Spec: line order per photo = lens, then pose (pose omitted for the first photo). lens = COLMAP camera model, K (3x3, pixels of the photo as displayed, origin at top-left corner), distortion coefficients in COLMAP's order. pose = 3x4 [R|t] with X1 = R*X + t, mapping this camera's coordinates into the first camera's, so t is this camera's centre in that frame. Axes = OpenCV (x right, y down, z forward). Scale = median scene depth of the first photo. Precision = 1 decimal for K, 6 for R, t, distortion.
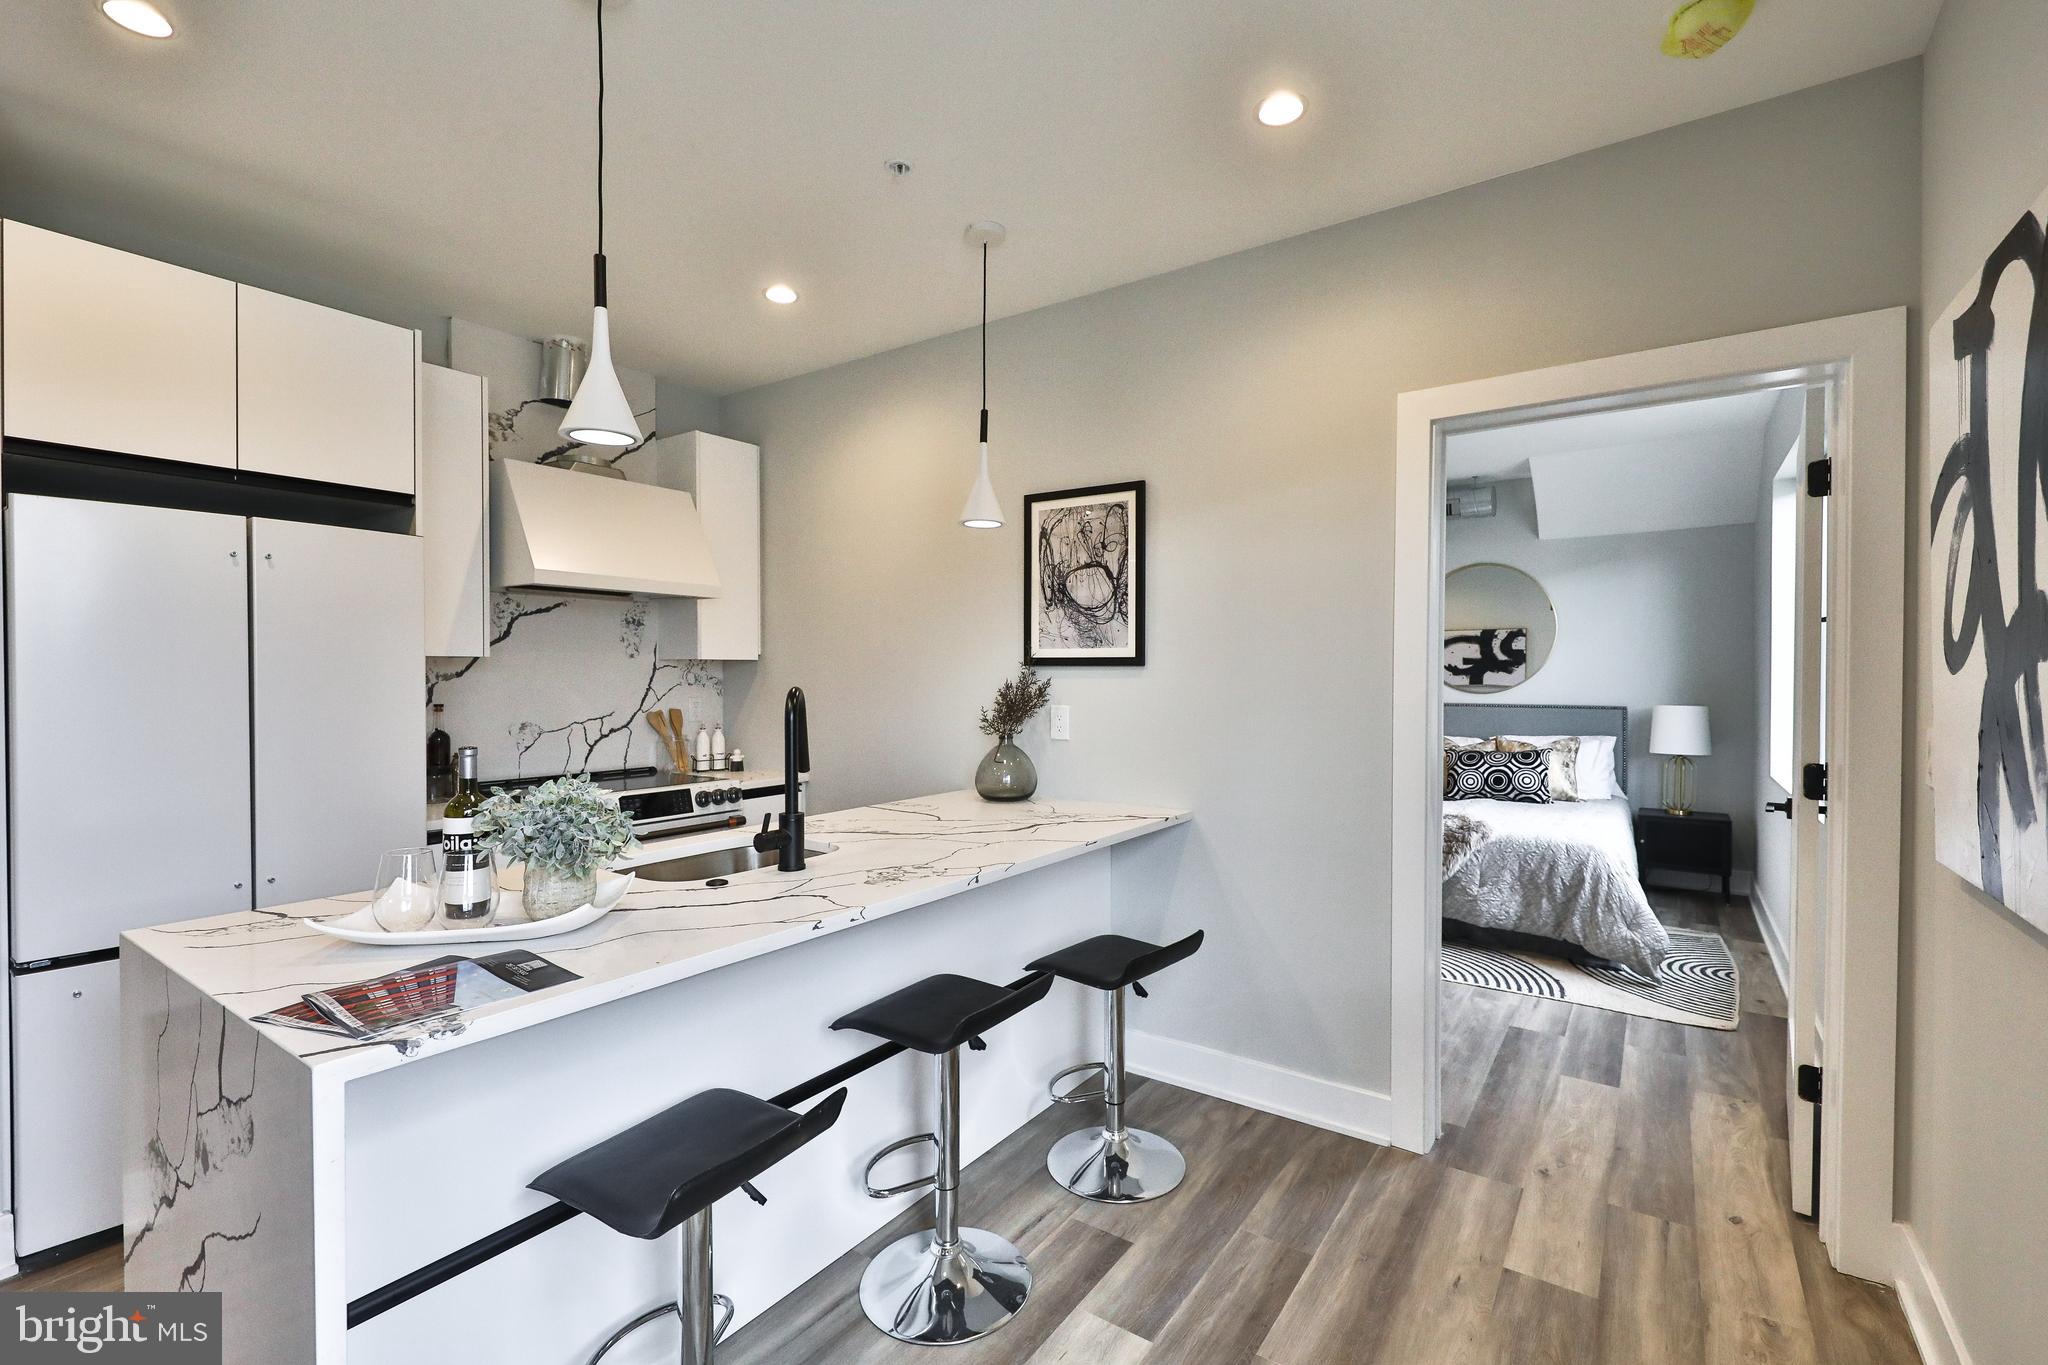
lens RADIAL K [[946.3, 0, 1018.6], [0, 946.3, 681.0], [0, 0, 1]] dist [0.009623, -0.000422]
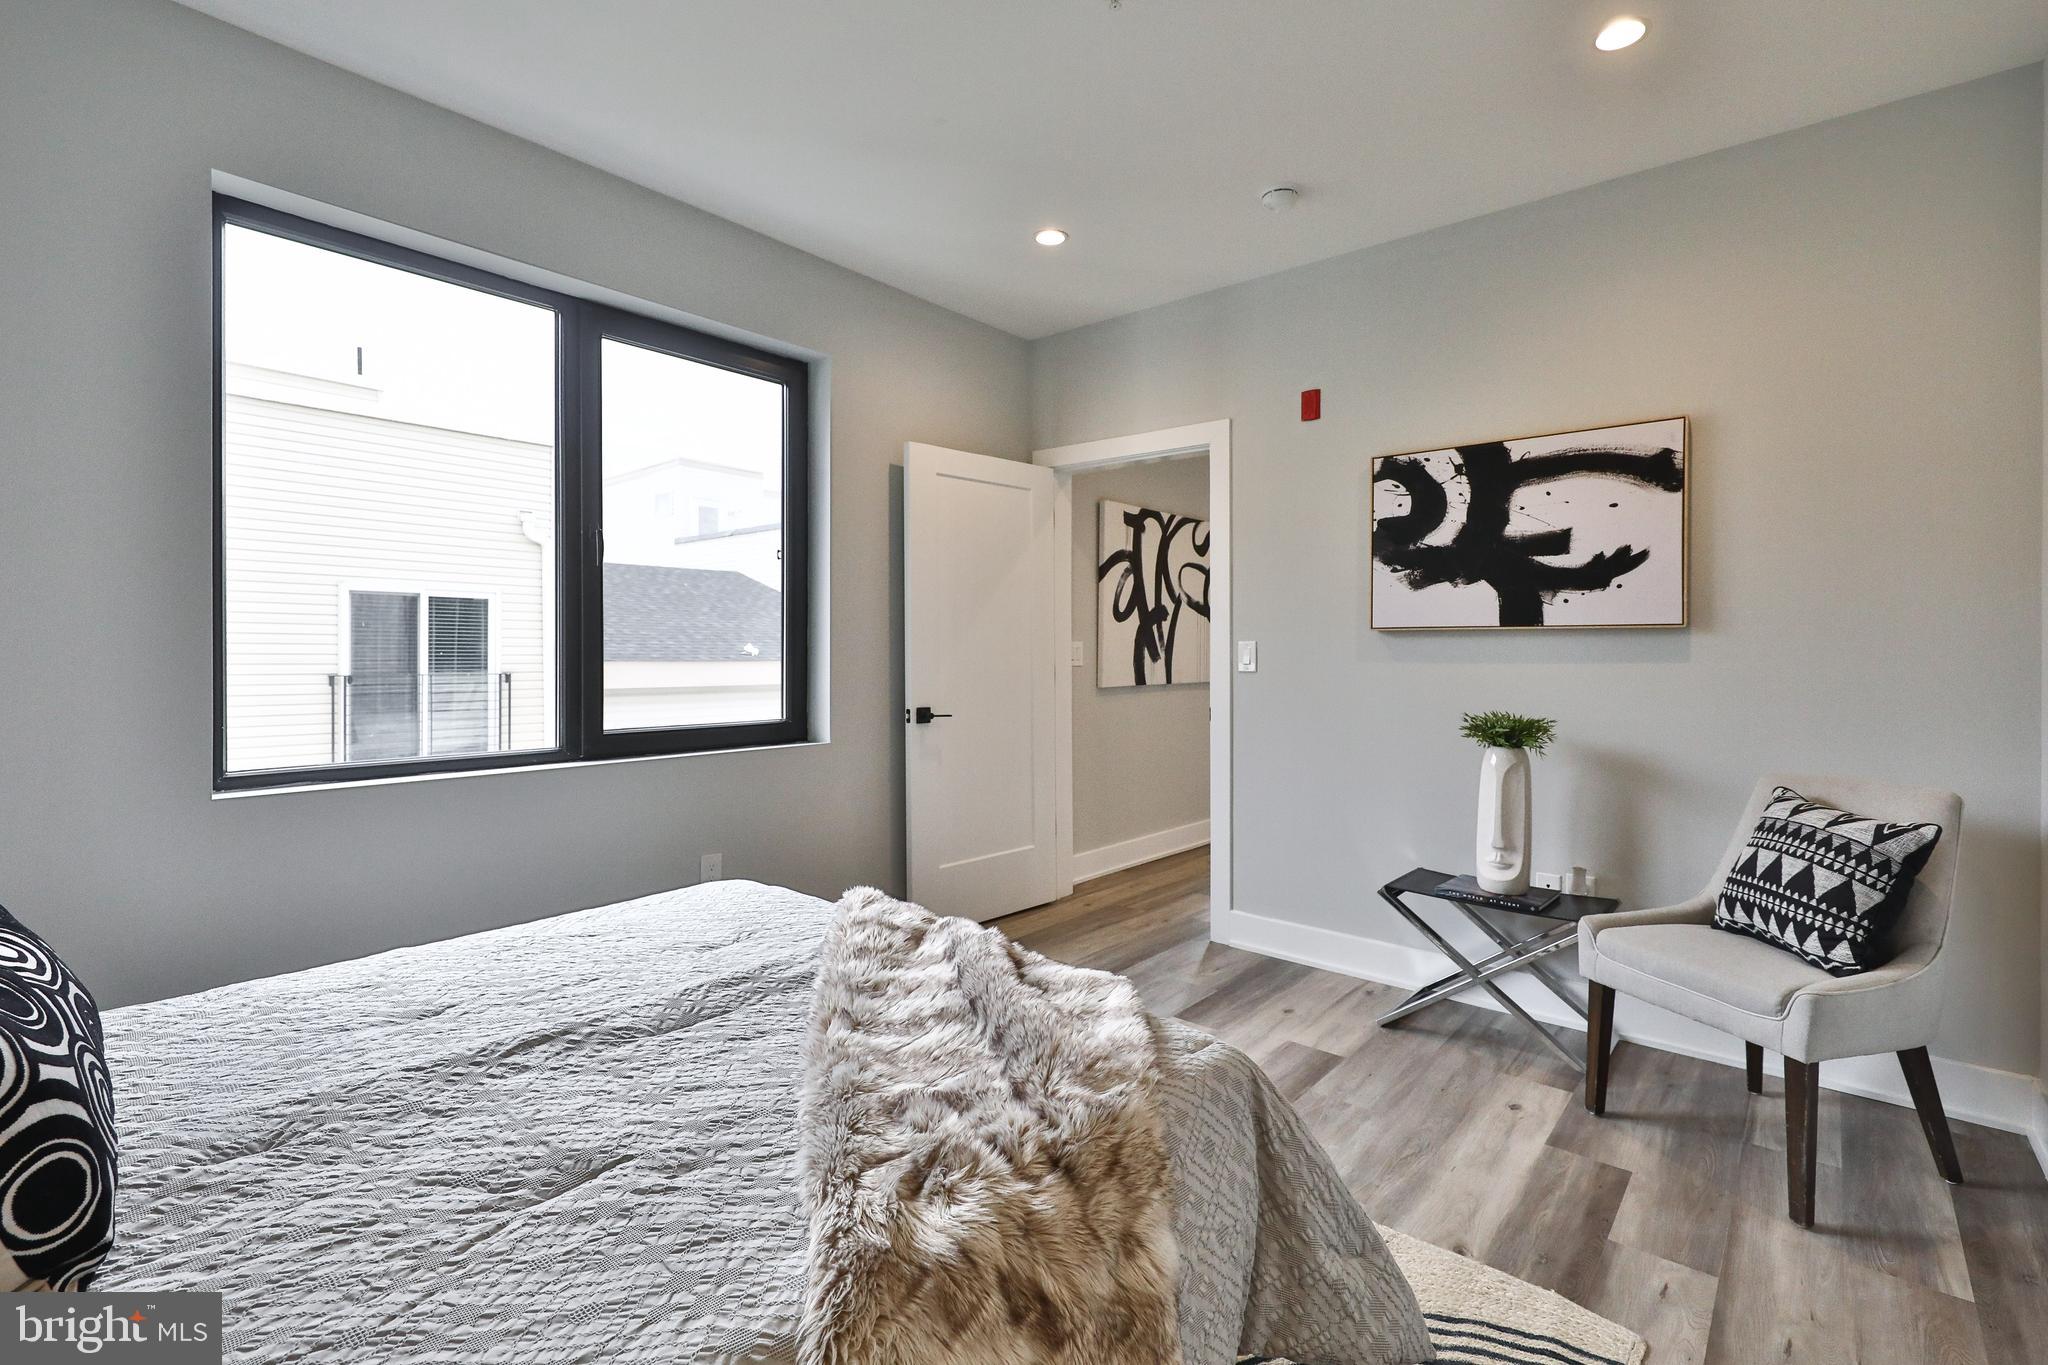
lens RADIAL K [[946.3, 0, 1015.3], [0, 946.3, 668.2], [0, 0, 1]] dist [0.009623, -0.000422]
pose [[-0.993698, -0.003585, 0.112033, 0.800768], [-0.000715, 0.999671, 0.025644, 0.046139], [-0.112088, 0.025402, -0.993374, 3.235177]]
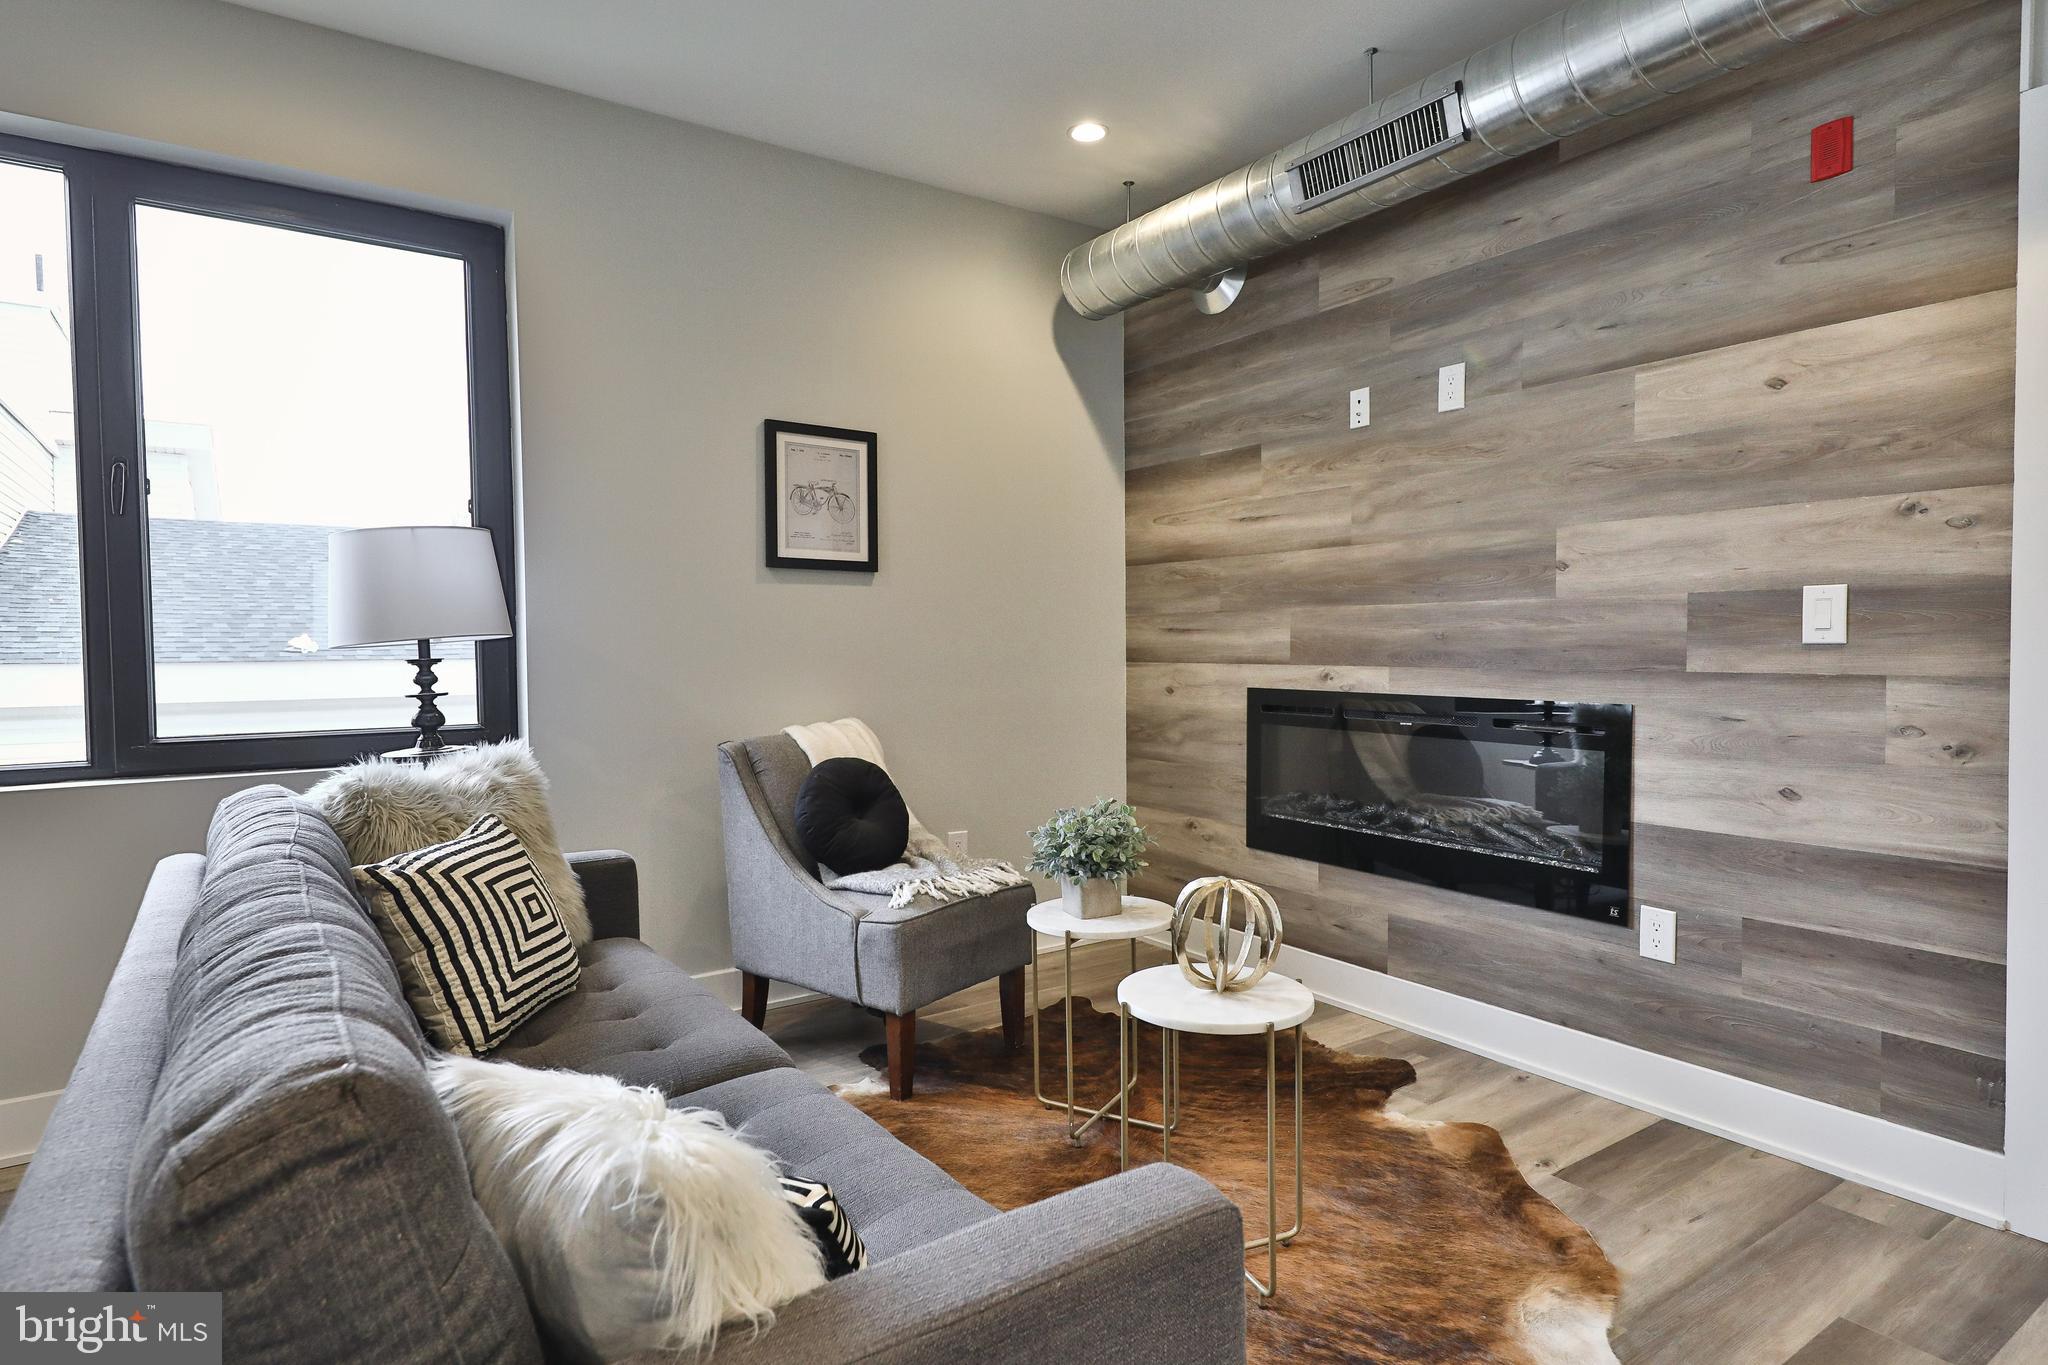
lens RADIAL K [[1100.6, 0, 1044.8], [0, 1100.6, 683.3], [0, 0, 1]] dist [0.003957, -0.001358]
pose [[-0.934736, -0.002881, 0.355330, -1.230636], [0.012778, 0.999048, 0.041714, 0.095614], [-0.355112, 0.043532, -0.933810, 0.580551]]
